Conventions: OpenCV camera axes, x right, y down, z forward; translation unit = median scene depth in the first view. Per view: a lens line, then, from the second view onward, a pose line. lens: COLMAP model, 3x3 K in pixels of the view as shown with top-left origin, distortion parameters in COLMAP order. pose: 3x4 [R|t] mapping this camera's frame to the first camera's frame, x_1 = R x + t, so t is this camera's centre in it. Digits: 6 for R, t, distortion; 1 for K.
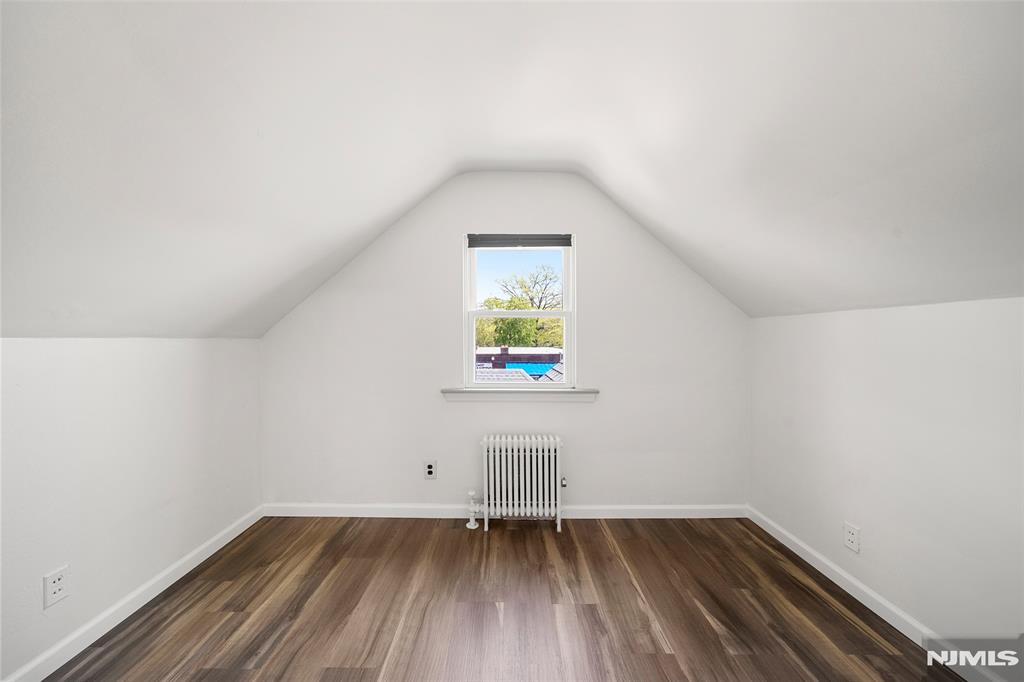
lens RADIAL K [[349.5, 0, 509.1], [0, 349.5, 342.6], [0, 0, 1]] dist [0.000332, 0.000067]
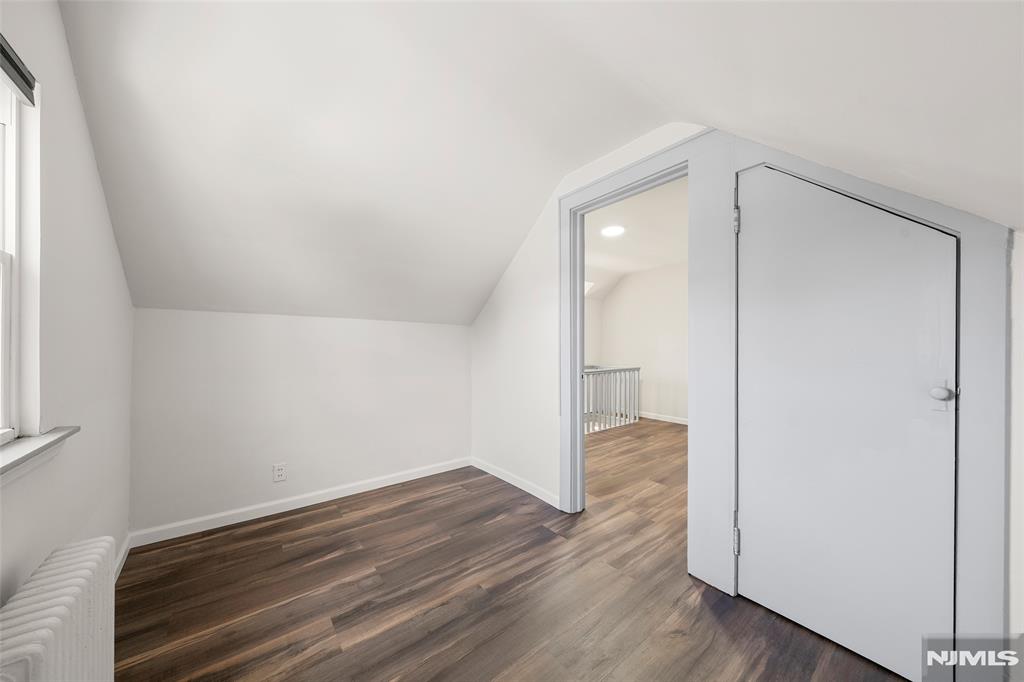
lens RADIAL K [[349.5, 0, 510.9], [0, 349.5, 341.3], [0, 0, 1]] dist [0.000332, 0.000067]
pose [[-0.616456, 0.001797, 0.787387, -0.709901], [-0.000969, 0.999995, -0.003041, 0.024248], [-0.787389, -0.002638, -0.616451, 1.113398]]
